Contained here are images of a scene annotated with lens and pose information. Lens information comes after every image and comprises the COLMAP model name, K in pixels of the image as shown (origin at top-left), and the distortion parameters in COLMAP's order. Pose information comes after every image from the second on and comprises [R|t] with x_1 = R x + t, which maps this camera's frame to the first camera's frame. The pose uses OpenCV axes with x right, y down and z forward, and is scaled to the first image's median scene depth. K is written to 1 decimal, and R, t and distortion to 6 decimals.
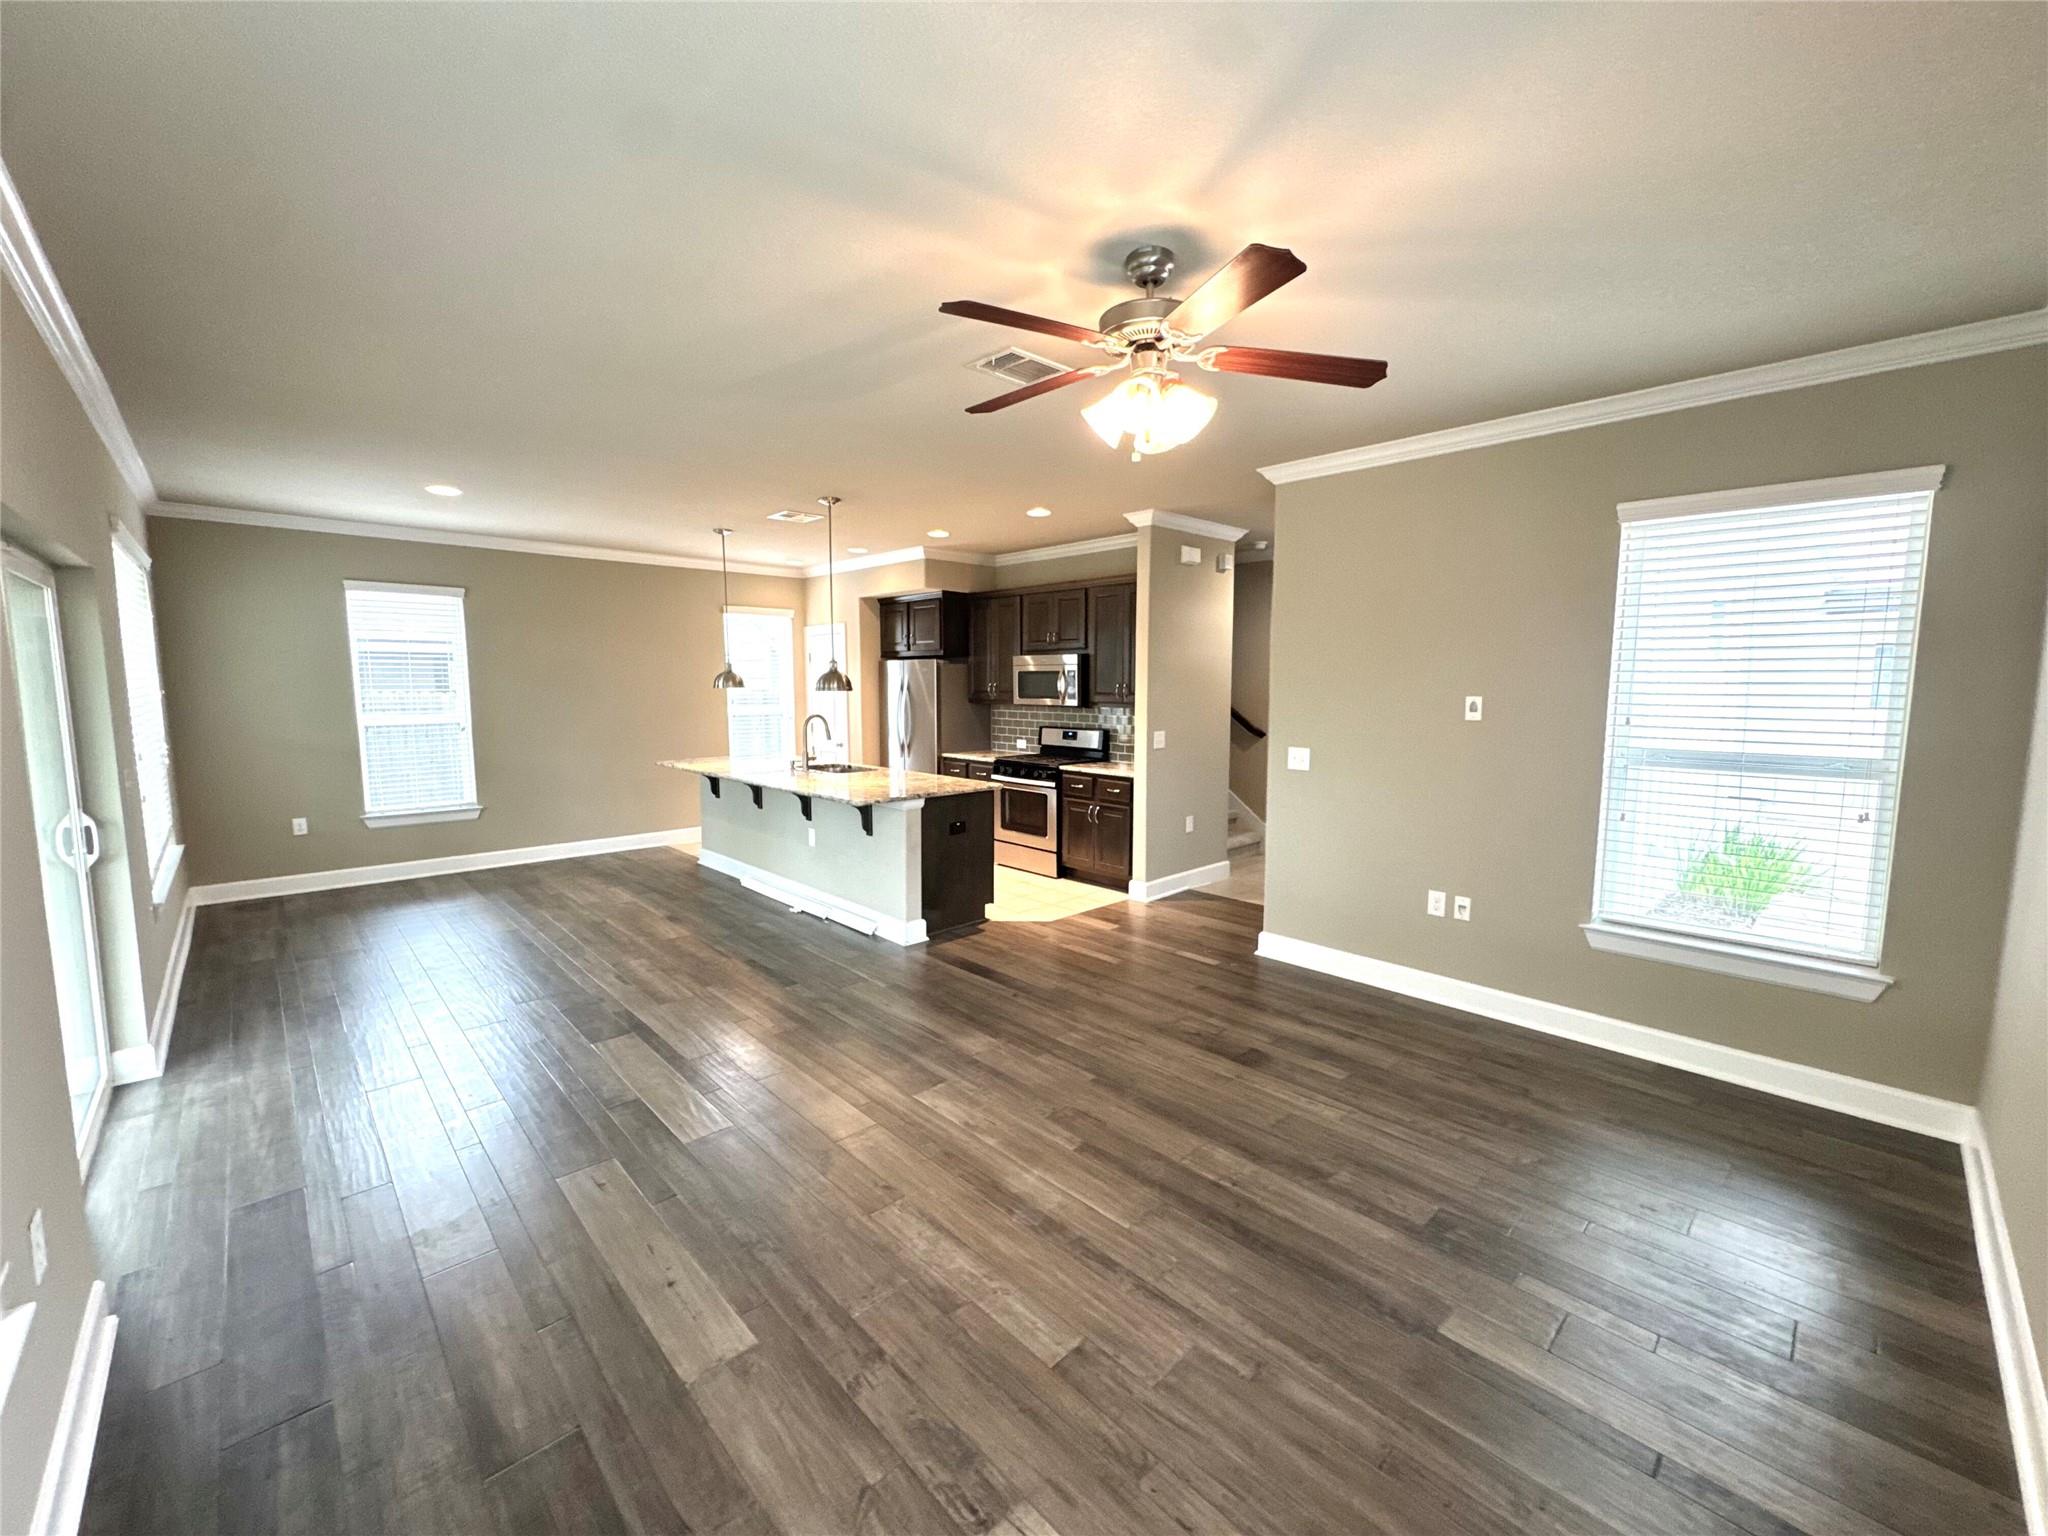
lens RADIAL K [[815.7, 0, 1024.0], [0, 815.7, 768.0], [0, 0, 1]] dist [-0.005613, 0.000560]
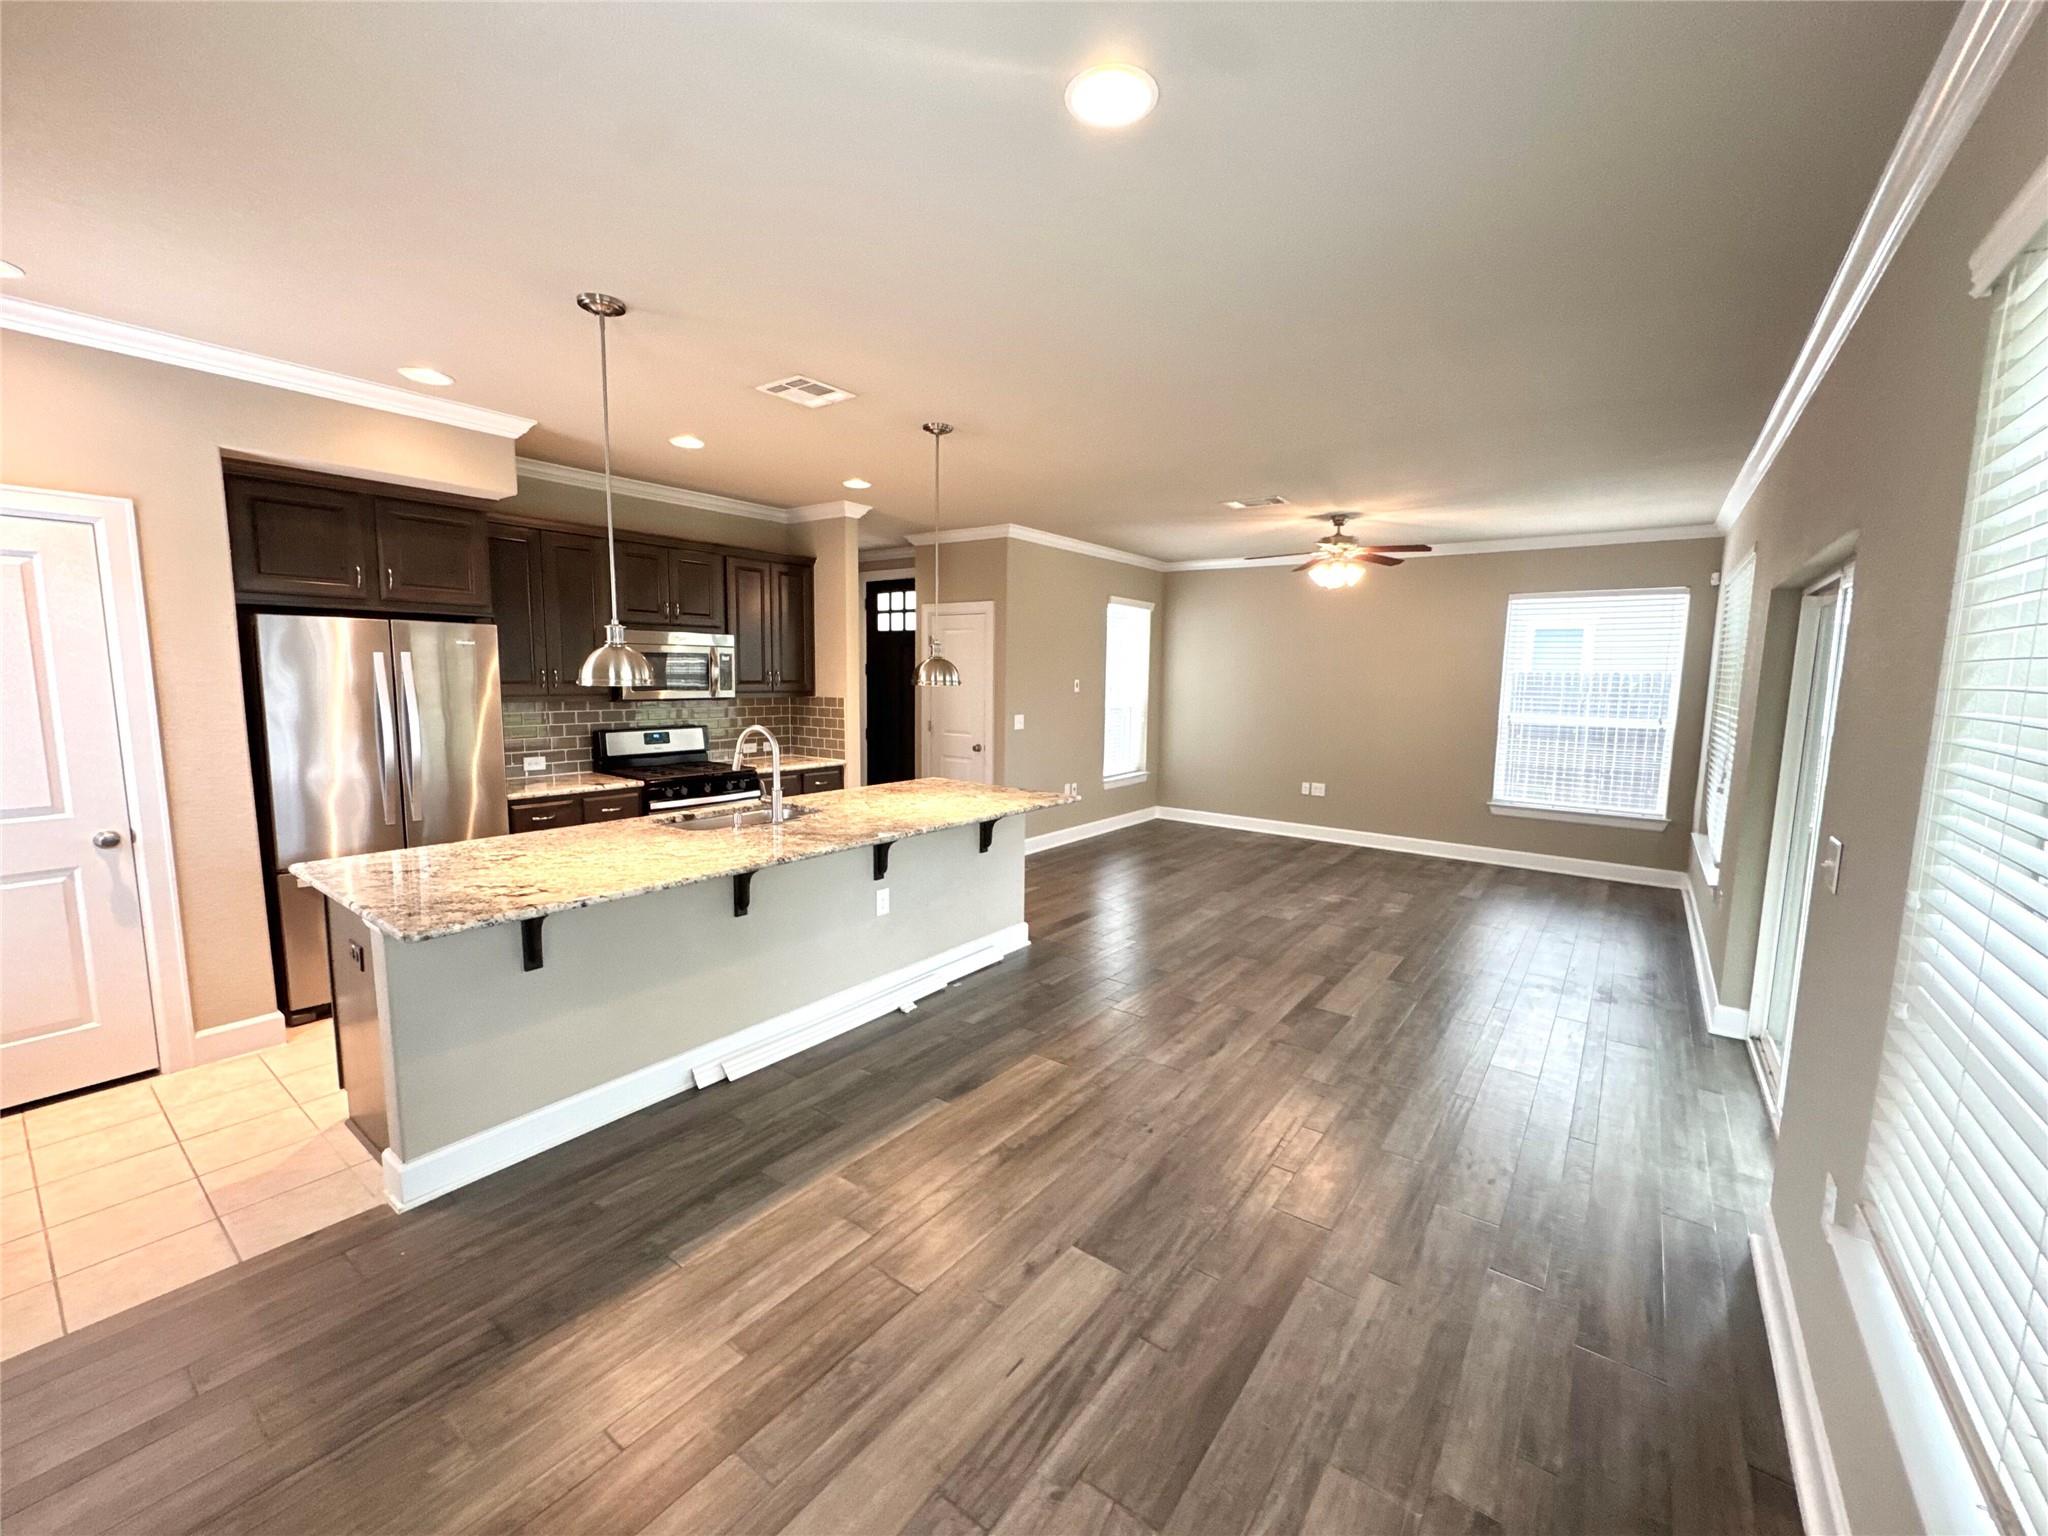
lens RADIAL K [[815.7, 0, 1024.0], [0, 815.7, 768.0], [0, 0, 1]] dist [-0.005613, 0.000560]
pose [[-0.158327, -0.120376, 0.980022, -1.297658], [0.089968, 0.986653, 0.135725, -0.147563], [-0.983279, 0.109660, -0.145384, 1.358762]]
